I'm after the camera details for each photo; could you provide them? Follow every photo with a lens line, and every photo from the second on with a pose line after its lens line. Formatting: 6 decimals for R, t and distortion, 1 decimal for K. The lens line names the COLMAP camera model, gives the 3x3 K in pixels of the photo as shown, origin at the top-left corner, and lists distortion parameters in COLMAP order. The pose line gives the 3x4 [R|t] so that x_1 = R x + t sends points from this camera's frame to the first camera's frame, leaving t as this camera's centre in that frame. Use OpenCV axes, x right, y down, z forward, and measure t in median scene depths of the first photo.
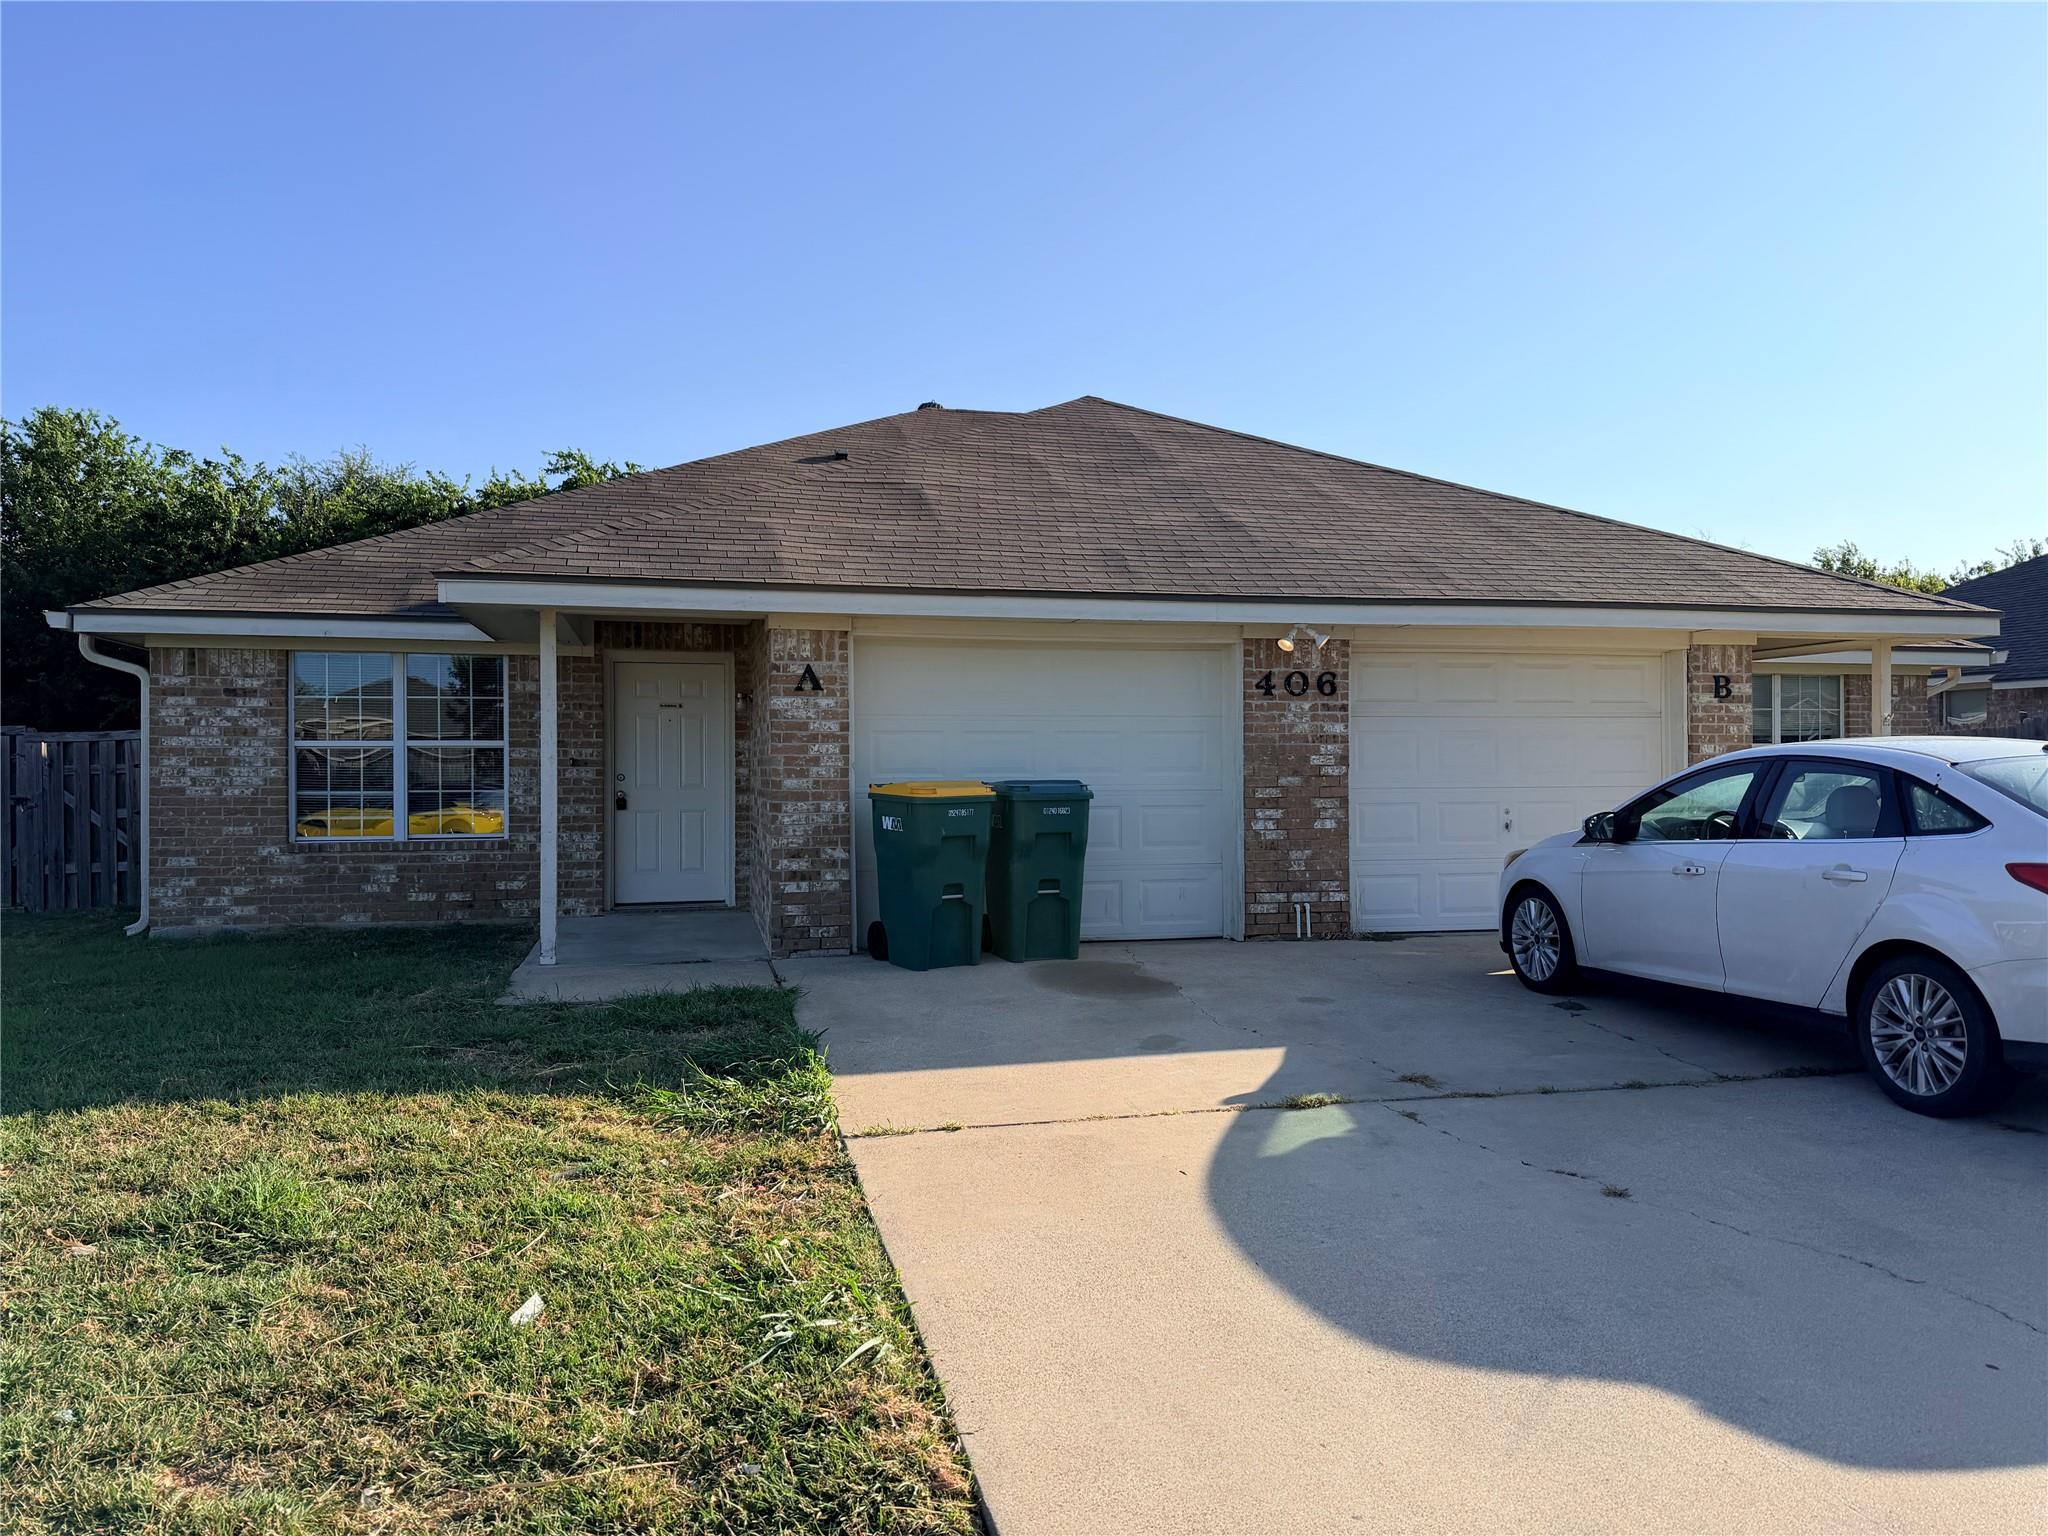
lens RADIAL K [[1416.4, 0, 1032.6], [0, 1416.4, 752.6], [0, 0, 1]] dist [0.128128, -0.214341]
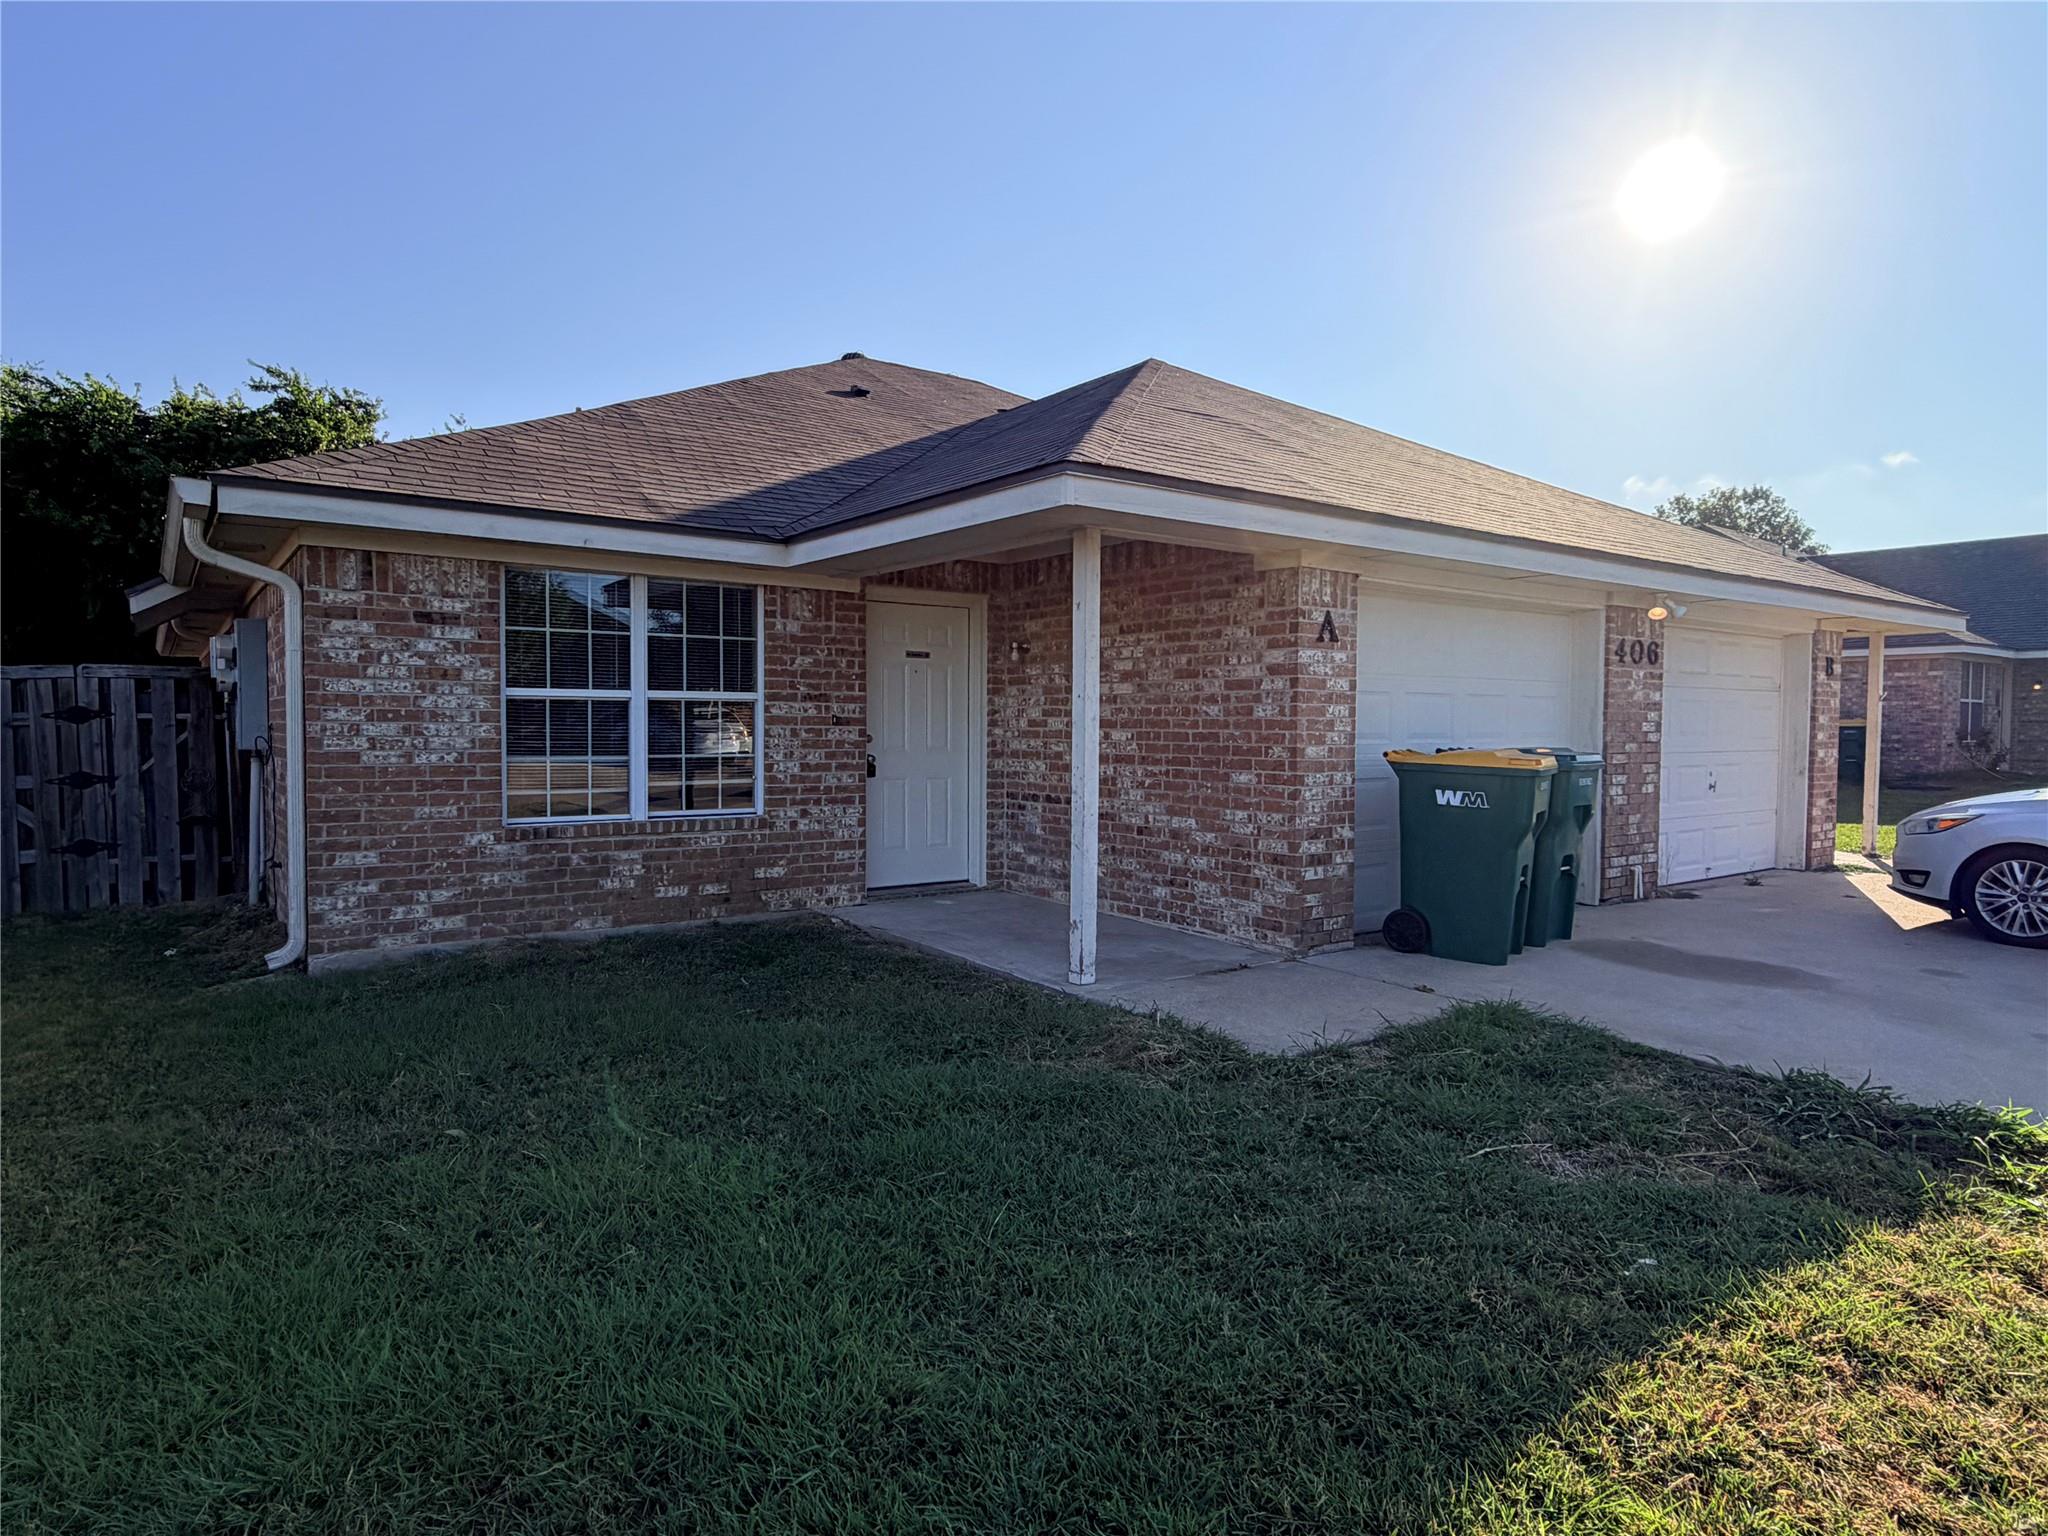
lens RADIAL K [[1185.6, 0, 1026.2], [0, 1185.6, 760.8], [0, 0, 1]] dist [0.003145, -0.000181]
pose [[0.926069, -0.002851, 0.377342, -0.503297], [-0.013740, 0.999054, 0.041268, 0.000407], [-0.377103, -0.043402, 0.925154, 0.347776]]
